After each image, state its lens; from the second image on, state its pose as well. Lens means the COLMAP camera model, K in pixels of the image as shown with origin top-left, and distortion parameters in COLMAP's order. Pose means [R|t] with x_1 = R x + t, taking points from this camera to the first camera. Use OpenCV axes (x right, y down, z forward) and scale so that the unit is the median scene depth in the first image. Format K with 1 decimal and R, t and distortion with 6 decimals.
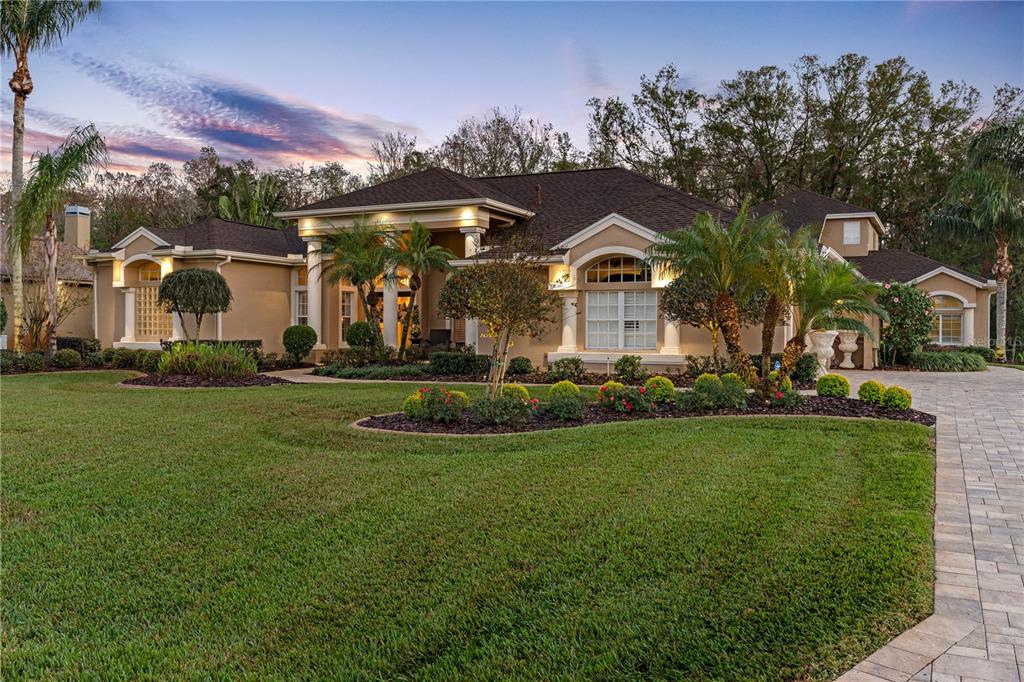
lens RADIAL K [[887.3, 0, 512.7], [0, 887.3, 339.9], [0, 0, 1]] dist [0.004868, 0.001116]
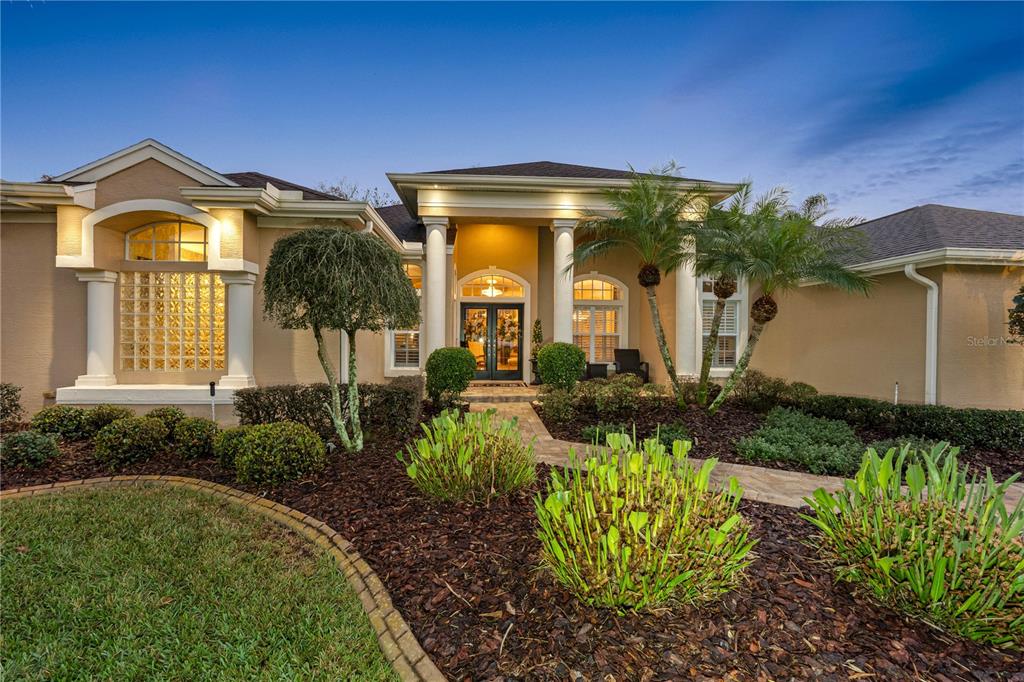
lens RADIAL K [[453.4, 0, 511.0], [0, 453.4, 340.3], [0, 0, 1]] dist [0.000065, 0.000402]
pose [[0.873026, -0.001285, 0.487671, -0.358957], [0.000863, 0.999999, 0.001091, -0.022208], [-0.487672, -0.000532, 0.873027, 0.683687]]
